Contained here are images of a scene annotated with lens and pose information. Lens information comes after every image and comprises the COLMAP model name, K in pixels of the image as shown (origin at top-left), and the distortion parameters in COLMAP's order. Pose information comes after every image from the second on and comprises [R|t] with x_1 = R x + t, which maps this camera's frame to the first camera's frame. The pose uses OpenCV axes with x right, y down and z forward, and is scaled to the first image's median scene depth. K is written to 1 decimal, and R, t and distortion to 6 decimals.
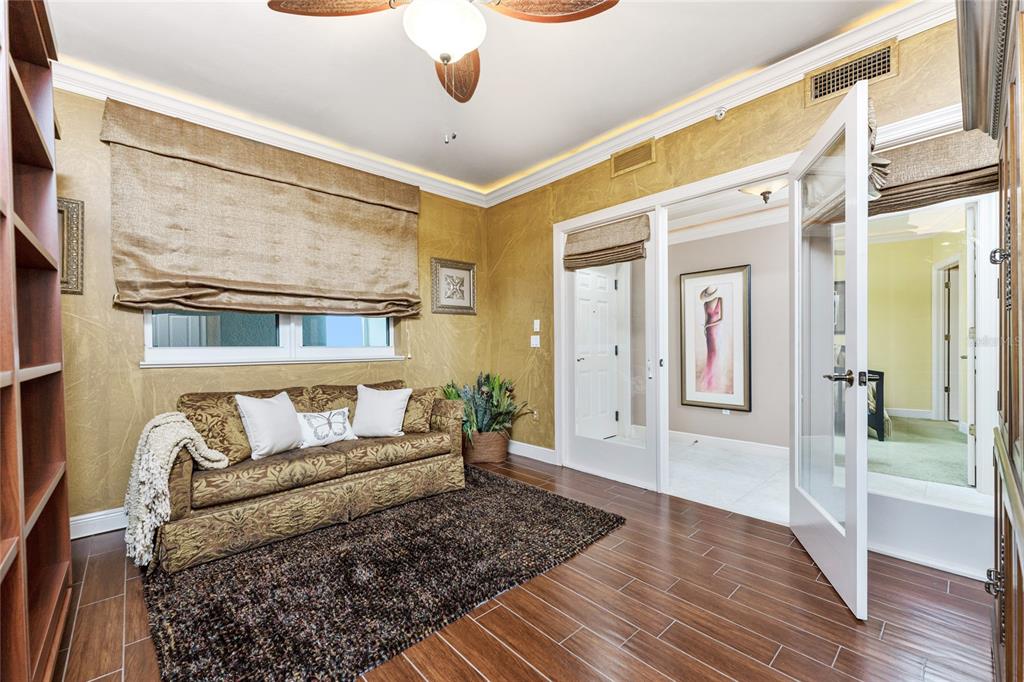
lens RADIAL K [[413.6, 0, 509.6], [0, 413.6, 352.6], [0, 0, 1]] dist [0.002403, 0.000442]
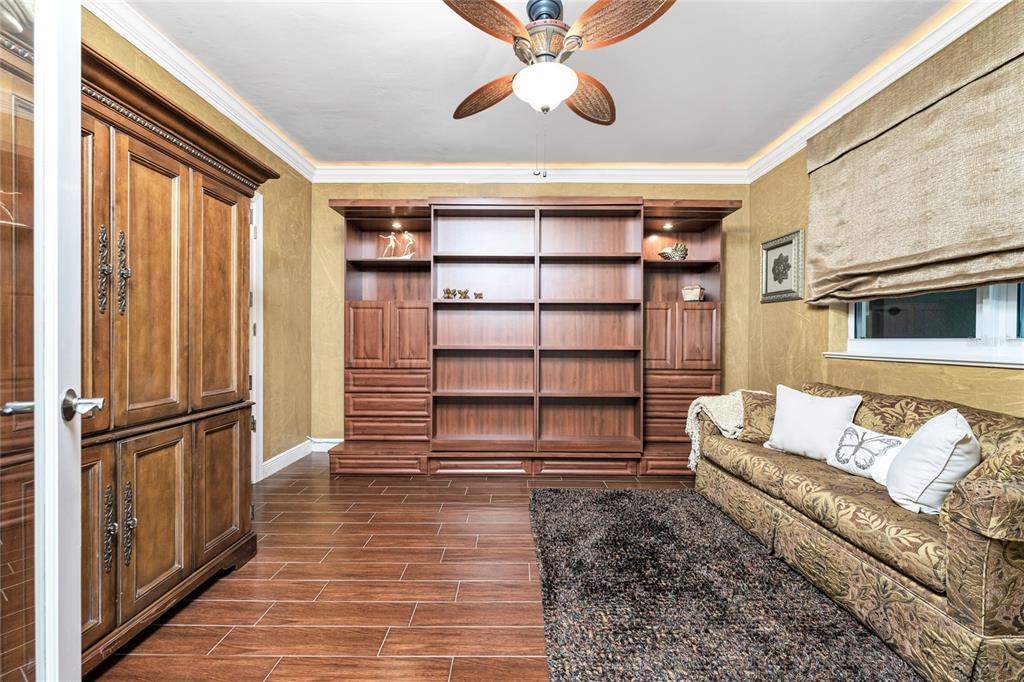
lens RADIAL K [[411.6, 0, 510.7], [0, 411.6, 342.6], [0, 0, 1]] dist [0.001097, -0.000019]
pose [[-0.681503, 0.010816, -0.731736, 0.433765], [-0.010333, 0.999649, 0.024400, -0.017391], [0.731743, 0.024190, -0.681152, 0.926253]]
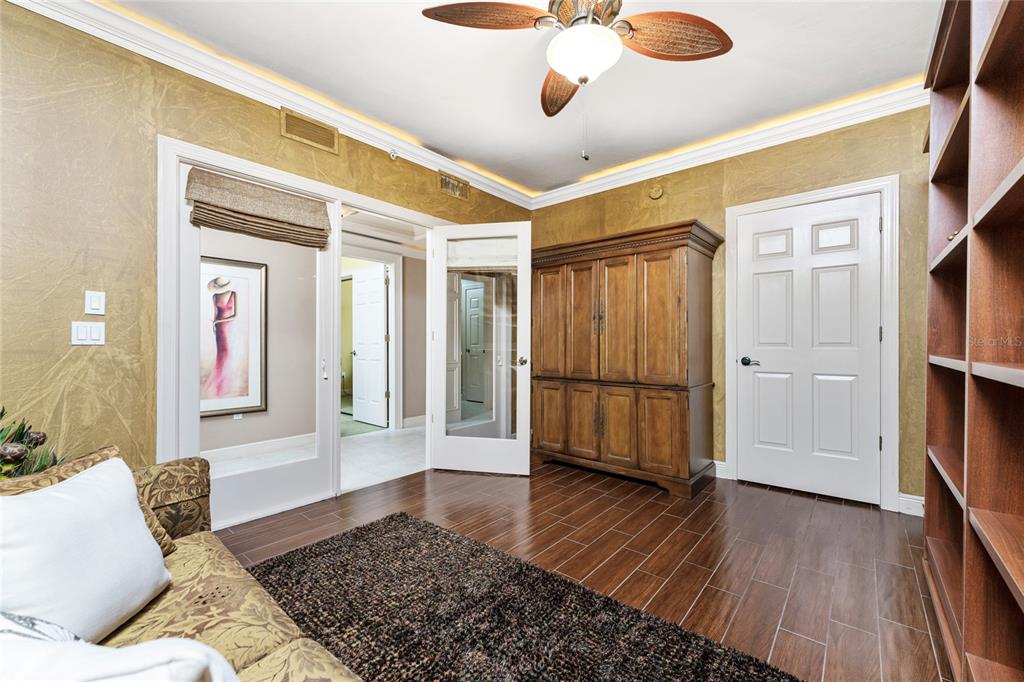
lens RADIAL K [[411.6, 0, 510.7], [0, 411.6, 342.6], [0, 0, 1]] dist [0.001097, -0.000019]
pose [[-0.120673, 0.012576, 0.992613, -0.627390], [0.015862, 0.999817, -0.010739, -0.002424], [-0.992566, 0.014449, -0.120850, 0.690661]]
